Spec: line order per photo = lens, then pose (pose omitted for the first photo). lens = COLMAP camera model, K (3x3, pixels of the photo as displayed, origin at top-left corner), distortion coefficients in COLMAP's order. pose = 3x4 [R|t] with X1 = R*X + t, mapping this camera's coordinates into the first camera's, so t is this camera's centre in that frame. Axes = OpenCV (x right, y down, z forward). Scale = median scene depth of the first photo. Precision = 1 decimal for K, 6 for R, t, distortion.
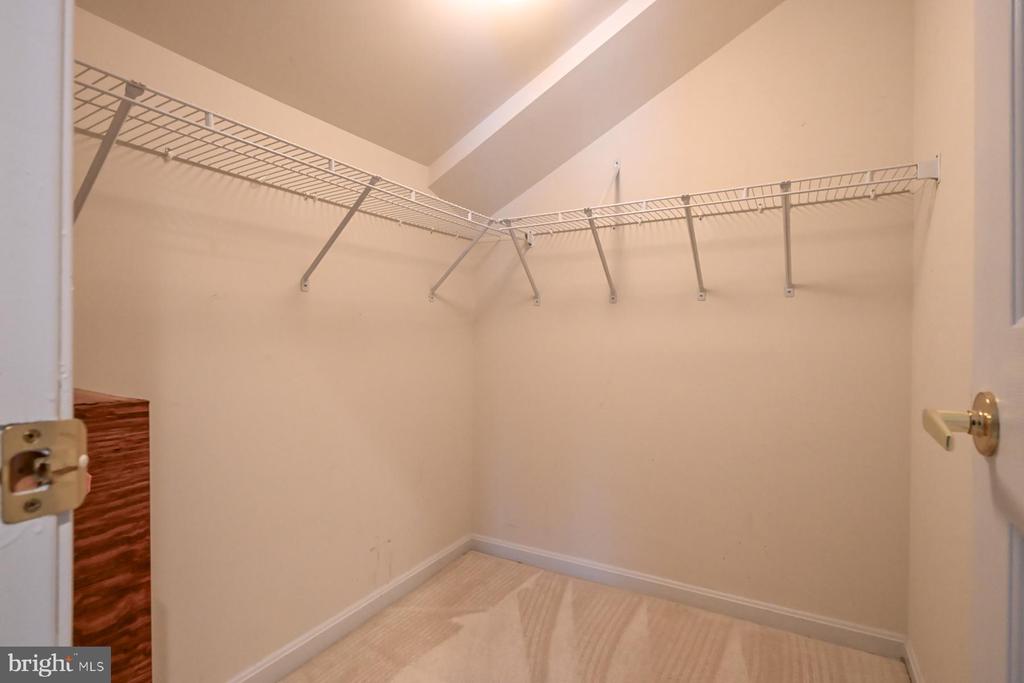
lens RADIAL K [[486.9, 0, 512.0], [0, 486.9, 341.5], [0, 0, 1]] dist [-0.000396, -0.000080]
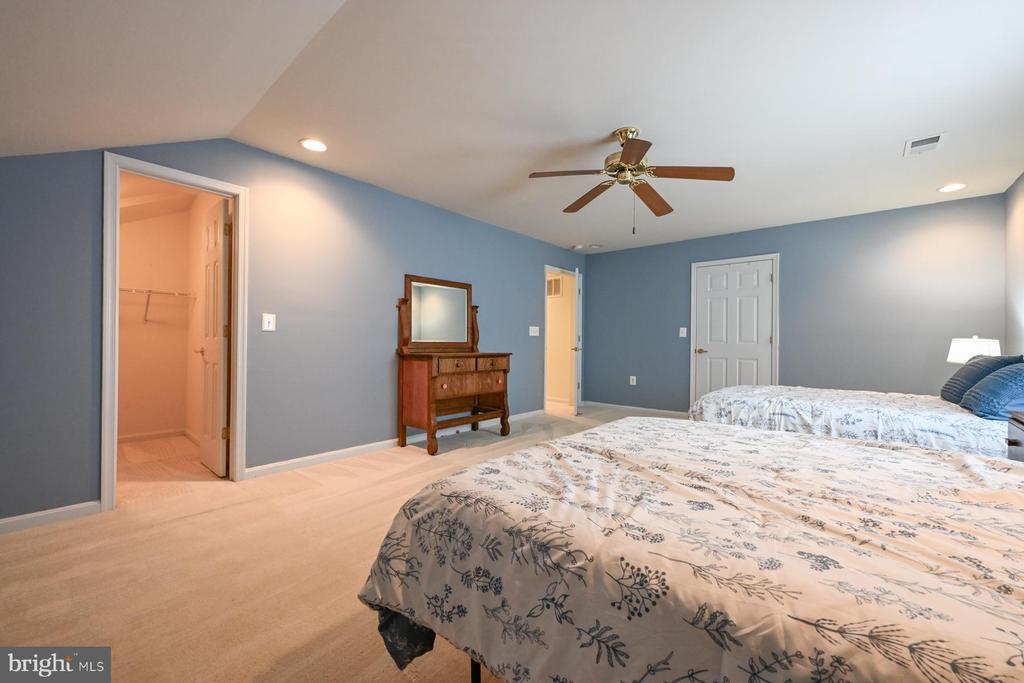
lens RADIAL K [[406.3, 0, 512.0], [0, 406.3, 341.5], [0, 0, 1]] dist [0.000705, 0.000179]
pose [[0.181184, 0.005667, 0.983433, -1.668335], [-0.004958, 0.999976, -0.004849, 0.009654], [-0.983437, -0.003997, 0.181208, -1.860974]]
